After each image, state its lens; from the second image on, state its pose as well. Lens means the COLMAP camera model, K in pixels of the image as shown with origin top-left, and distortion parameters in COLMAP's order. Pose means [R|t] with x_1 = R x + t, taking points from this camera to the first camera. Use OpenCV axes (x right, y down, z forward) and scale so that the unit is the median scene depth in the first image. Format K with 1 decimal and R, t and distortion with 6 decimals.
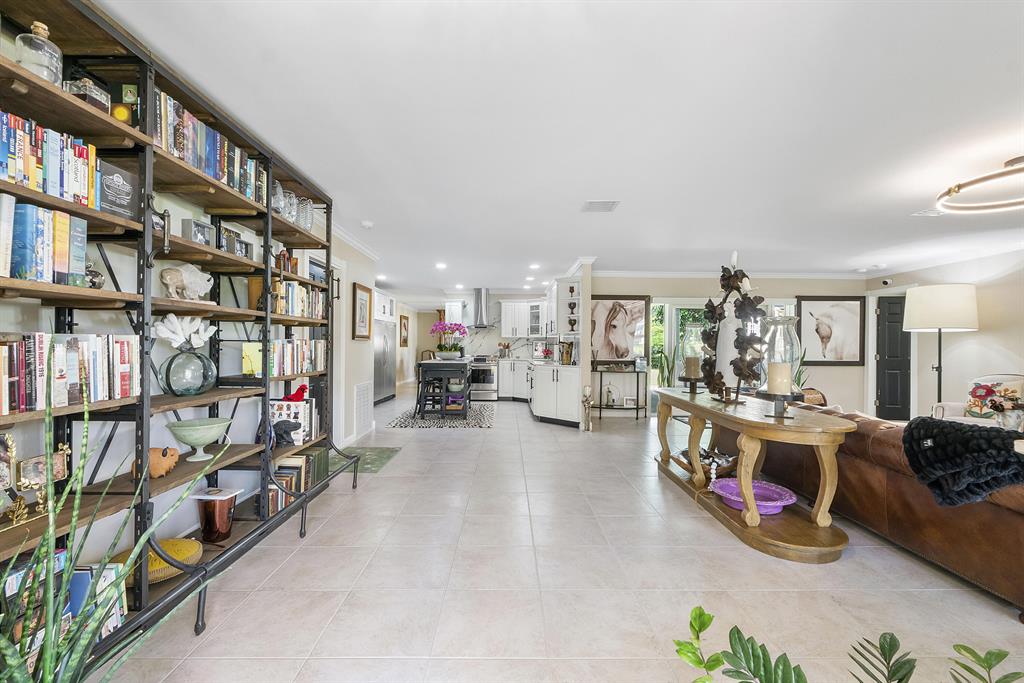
lens RADIAL K [[445.2, 0, 515.4], [0, 445.2, 342.4], [0, 0, 1]] dist [-0.007684, -0.000607]
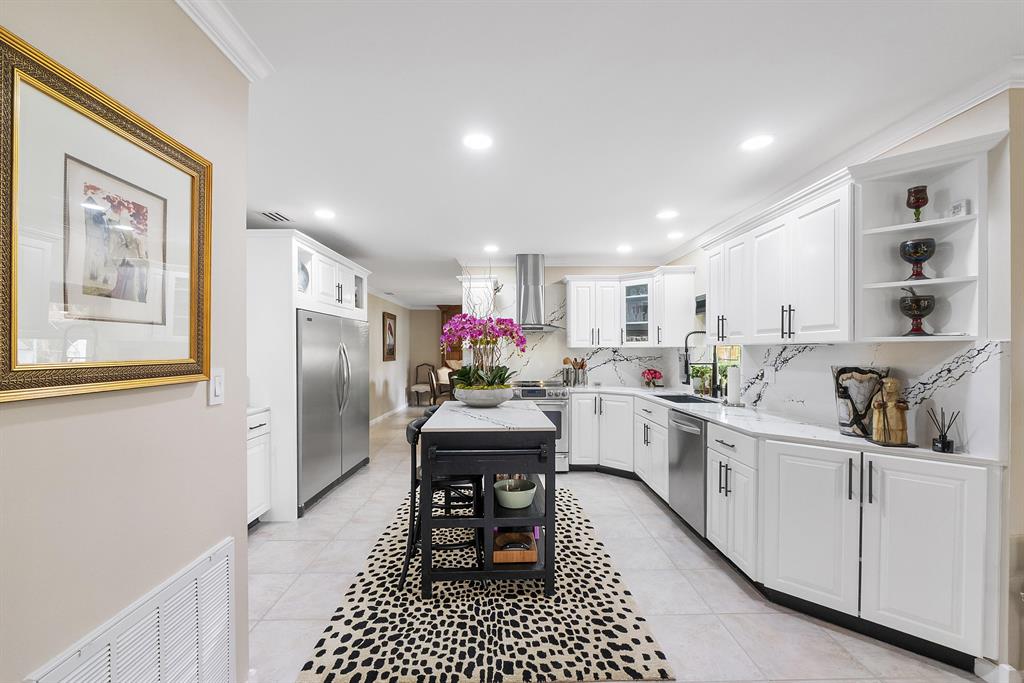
lens RADIAL K [[445.2, 0, 508.1], [0, 445.2, 345.1], [0, 0, 1]] dist [-0.007684, -0.000607]
pose [[0.999949, -0.010068, 0.000795, -0.104578], [0.010070, 0.999947, -0.002314, -0.013615], [-0.000772, 0.002321, 0.999997, 0.475189]]
